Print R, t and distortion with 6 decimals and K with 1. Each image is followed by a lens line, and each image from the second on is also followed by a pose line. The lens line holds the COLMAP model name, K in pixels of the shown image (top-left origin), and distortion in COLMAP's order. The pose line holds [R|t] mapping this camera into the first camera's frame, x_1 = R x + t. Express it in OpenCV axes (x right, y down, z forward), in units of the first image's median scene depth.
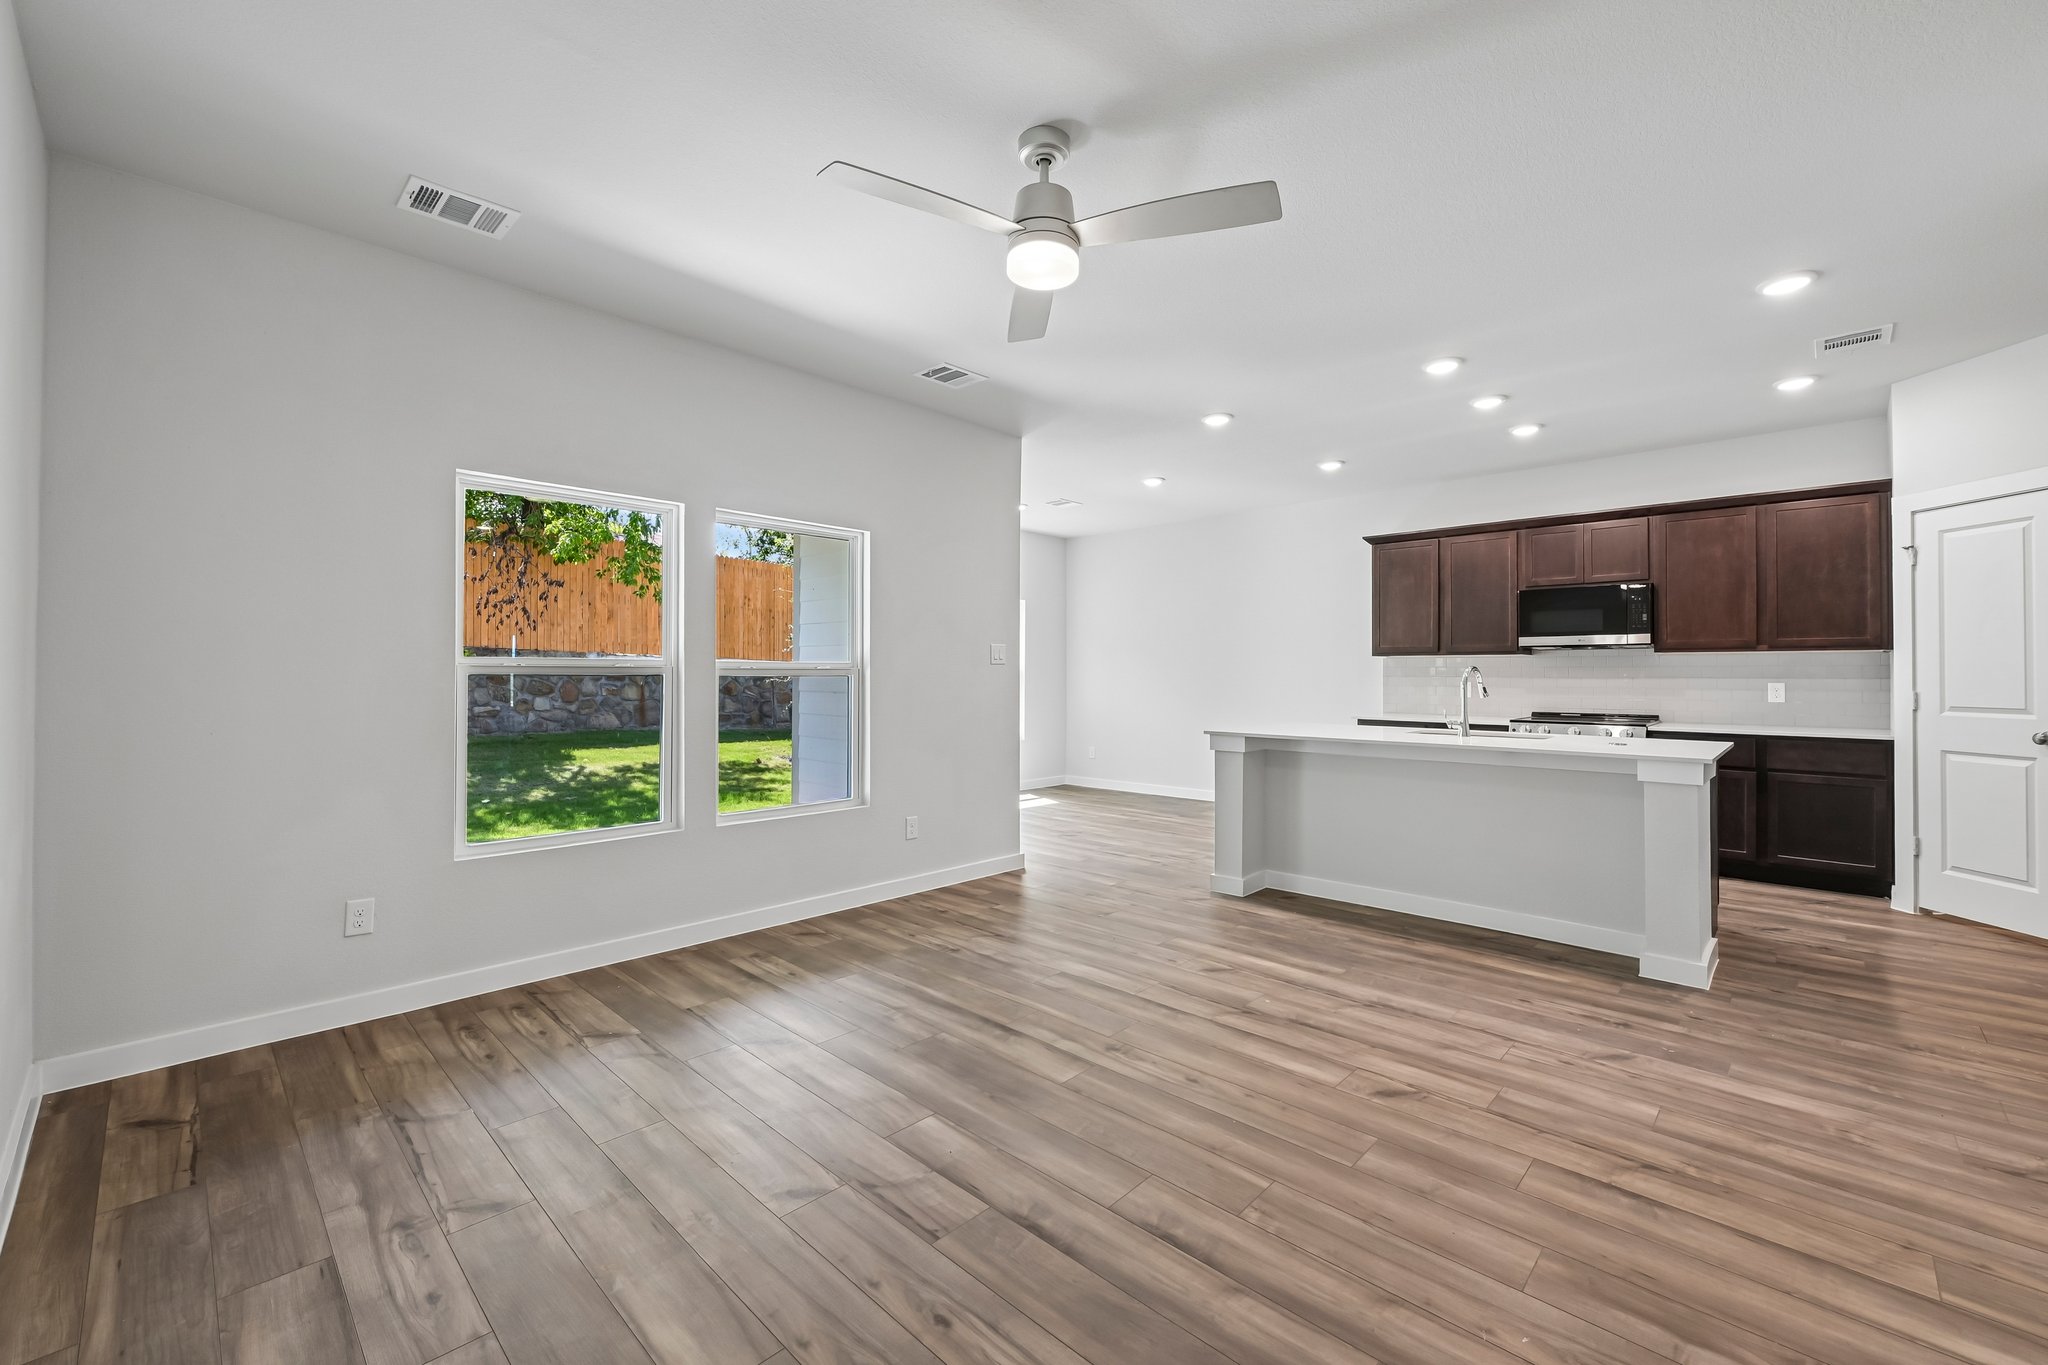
lens RADIAL K [[833.0, 0, 1025.3], [0, 833.0, 663.9], [0, 0, 1]] dist [-0.007347, 0.000024]
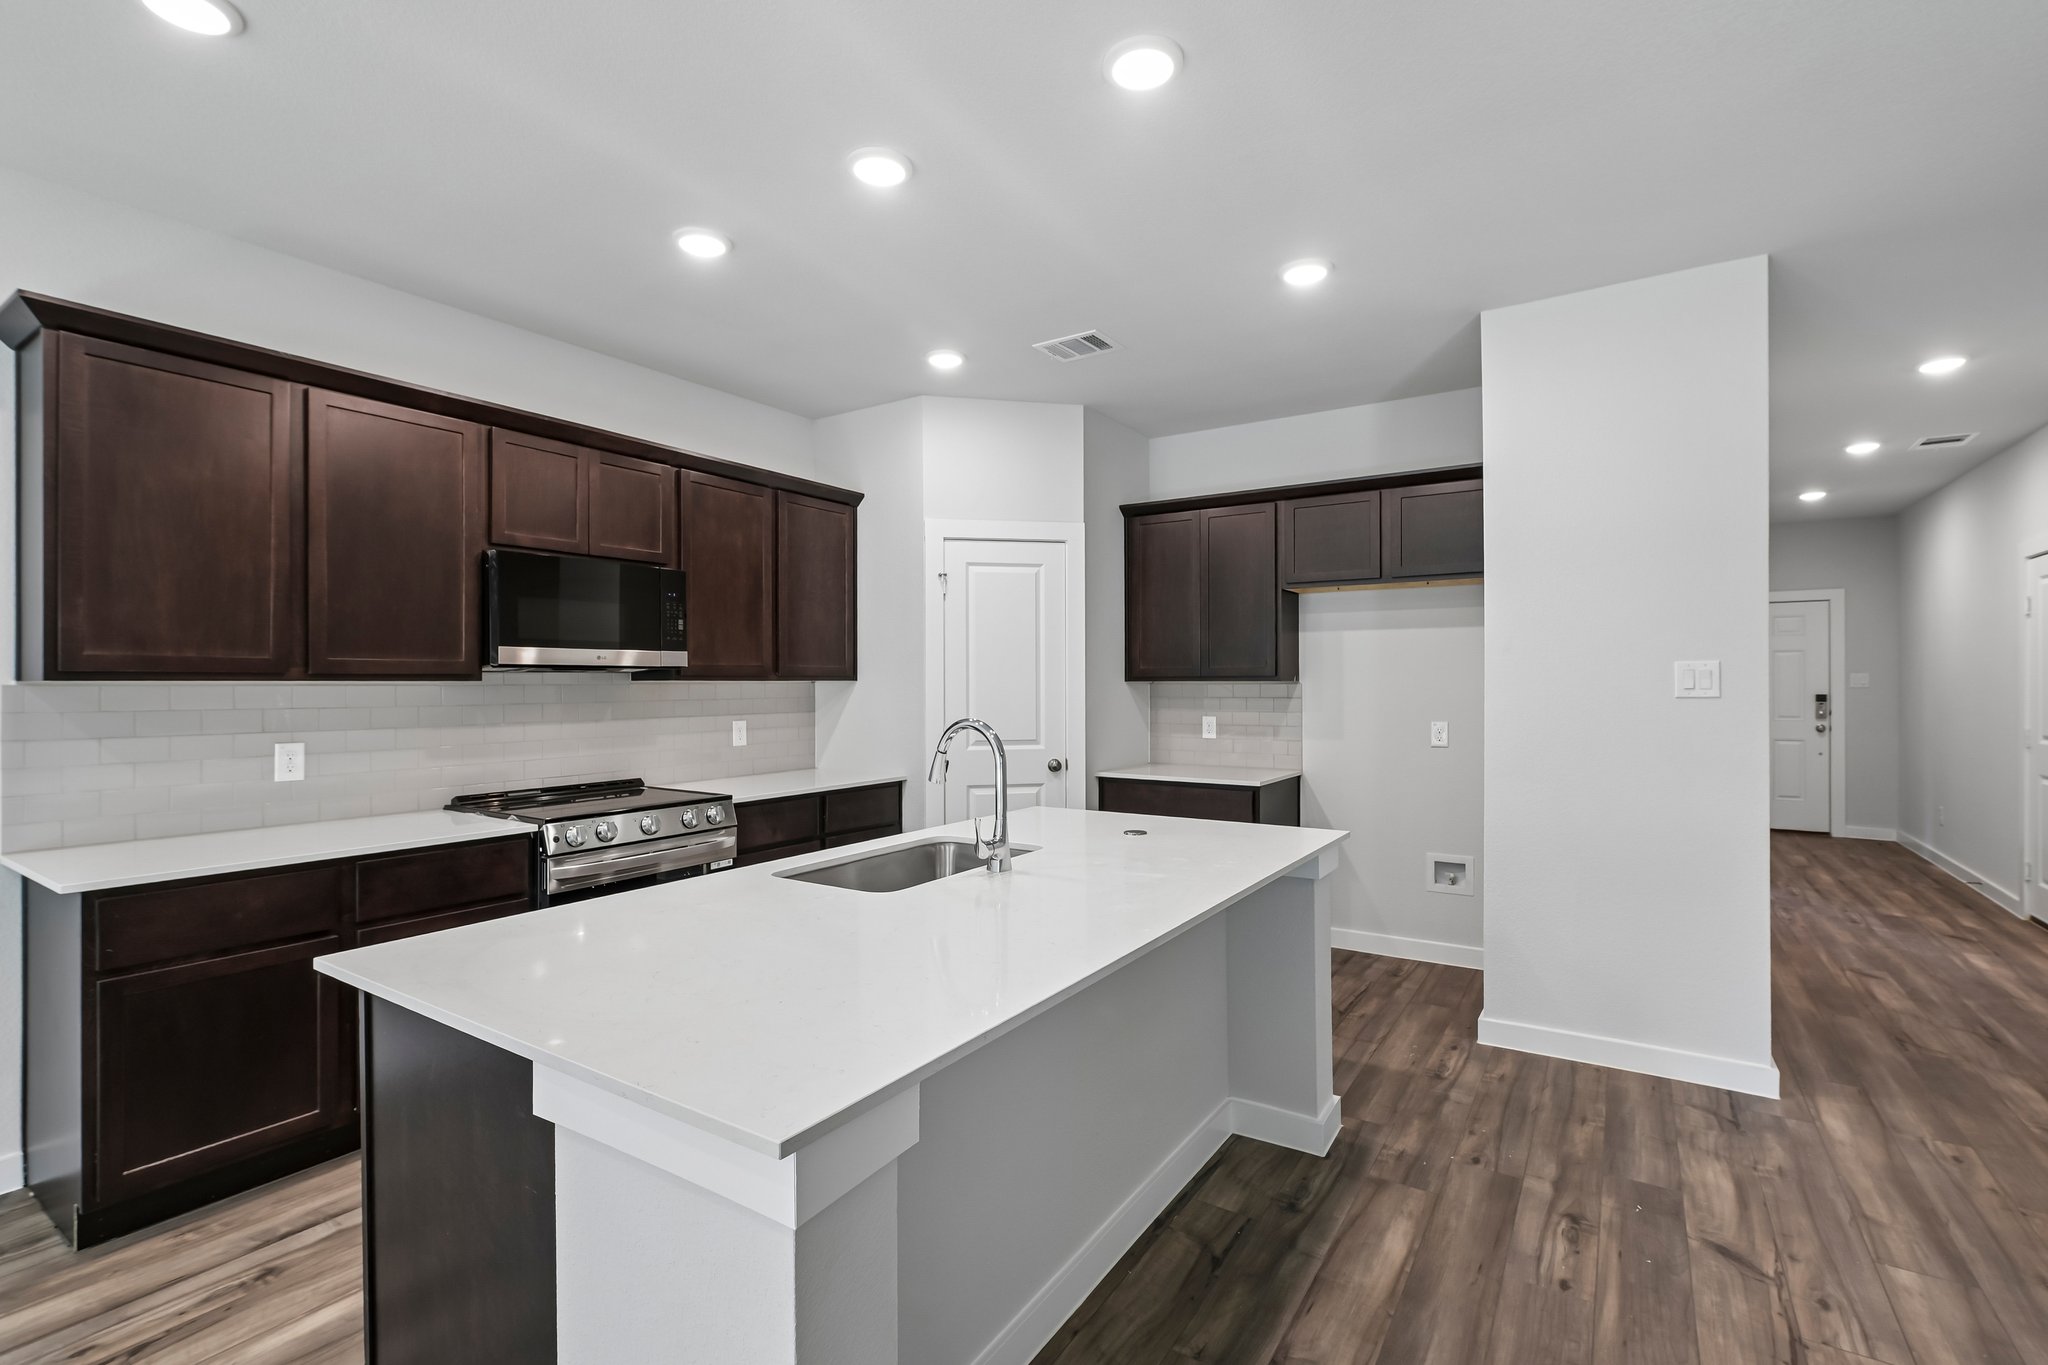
lens RADIAL K [[919.6, 0, 1026.3], [0, 919.6, 680.8], [0, 0, 1]] dist [-0.003912, -0.000585]
pose [[-0.183636, -0.000902, 0.982994, 0.017860], [-0.008597, 0.999963, -0.000689, -0.021552], [-0.982957, -0.008577, -0.183637, 1.207926]]
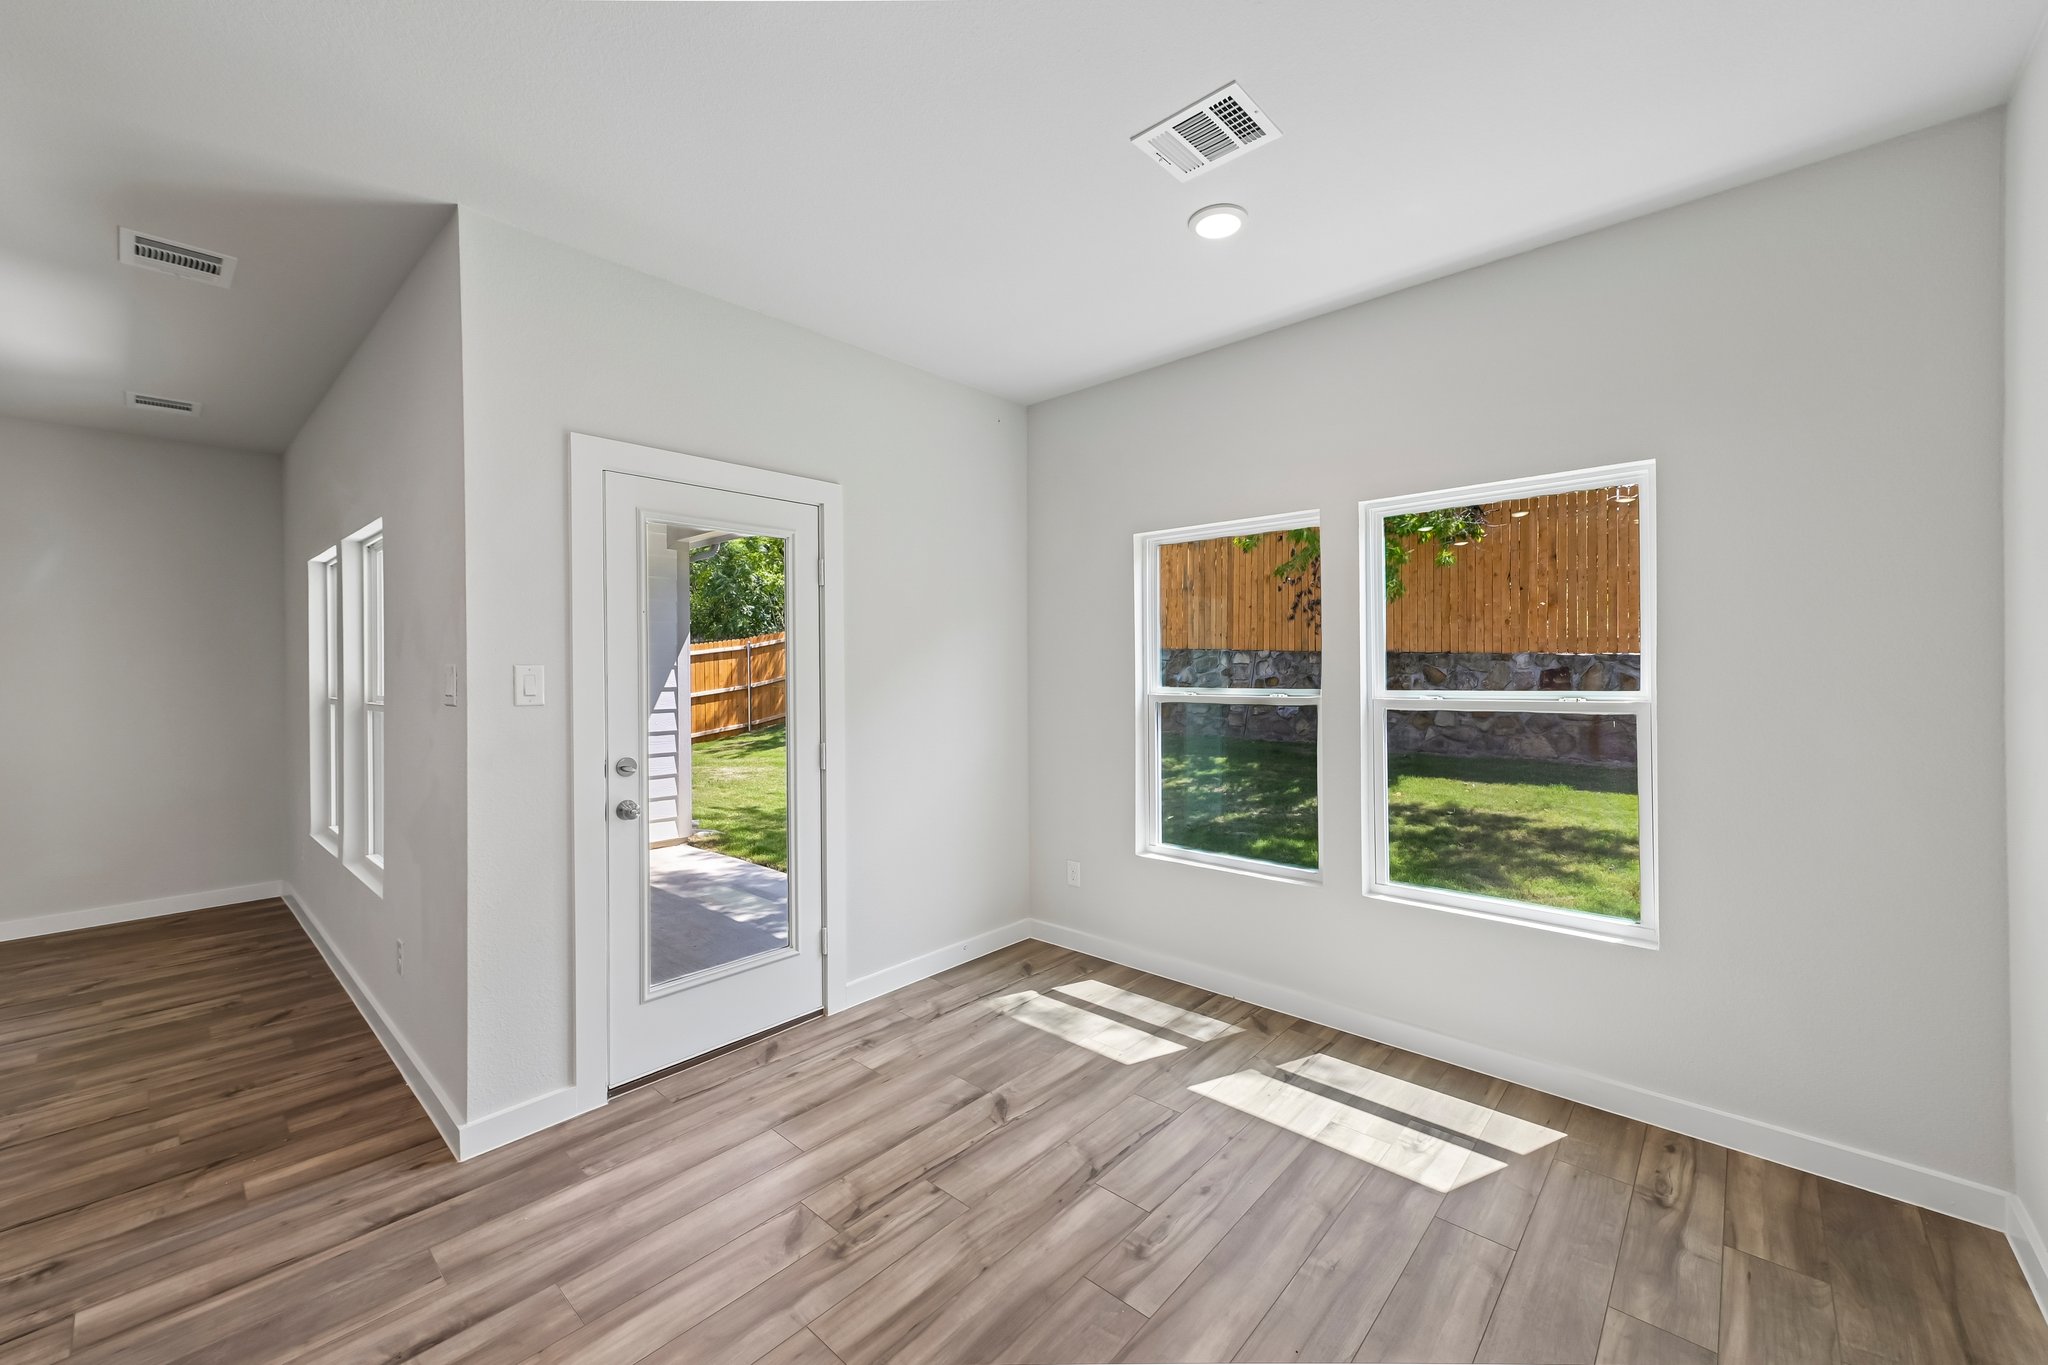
lens RADIAL K [[795.8, 0, 1029.3], [0, 795.8, 673.2], [0, 0, 1]] dist [0.009571, 0.000470]
pose [[0.034763, 0.001494, -0.999394, 0.606758], [0.018919, 0.999819, 0.002153, -0.018725], [0.999216, -0.018983, 0.034729, 1.784796]]
